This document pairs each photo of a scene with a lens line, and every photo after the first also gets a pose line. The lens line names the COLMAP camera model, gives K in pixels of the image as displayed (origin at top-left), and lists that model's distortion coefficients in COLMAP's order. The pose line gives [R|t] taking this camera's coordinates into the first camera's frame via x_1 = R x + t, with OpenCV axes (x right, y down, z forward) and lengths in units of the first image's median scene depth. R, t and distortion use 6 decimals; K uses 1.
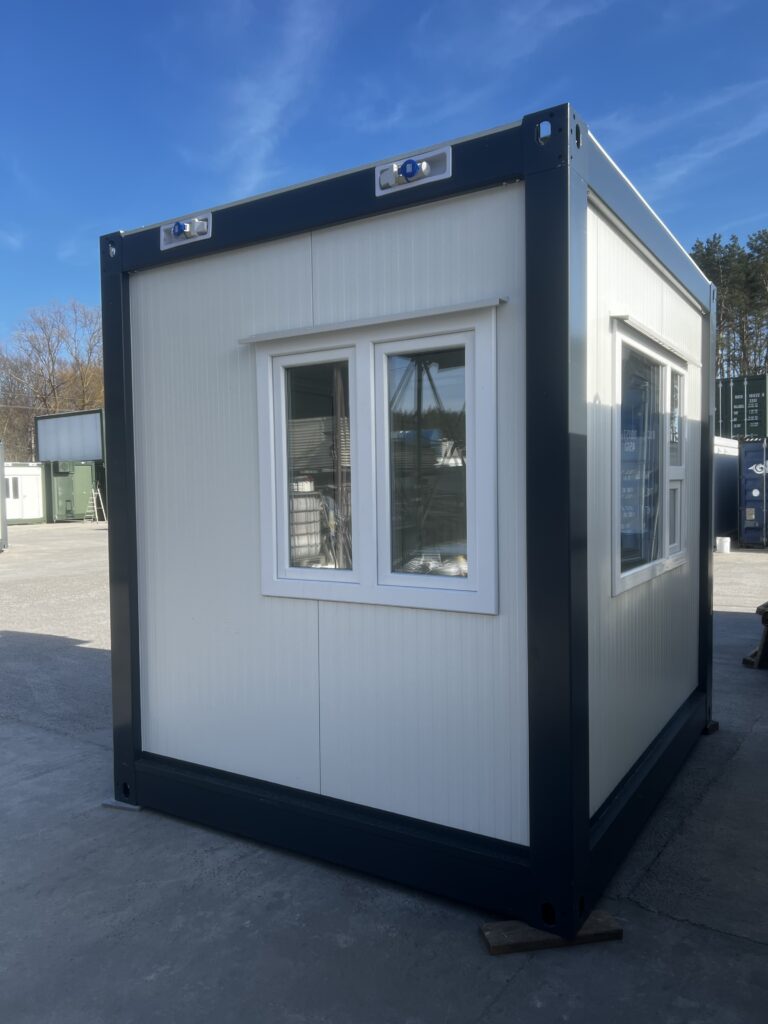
lens RADIAL K [[769.8, 0, 384.0], [0, 769.8, 512.0], [0, 0, 1]] dist [0.025273, -0.000846]
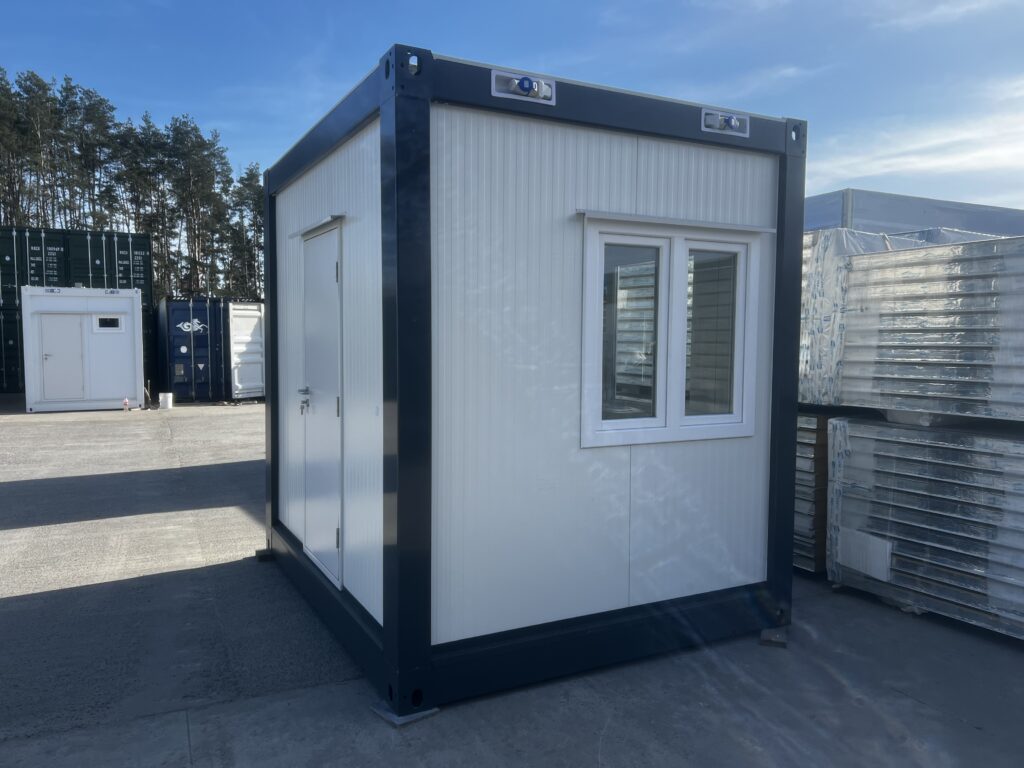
lens RADIAL K [[769.9, 0, 510.9], [0, 769.9, 376.7], [0, 0, 1]] dist [0.004635, 0.001918]
pose [[0.501000, -0.027039, 0.865025, -1.024309], [0.016532, 0.999628, 0.021671, -0.016226], [-0.865289, 0.003443, 0.501261, 0.481640]]
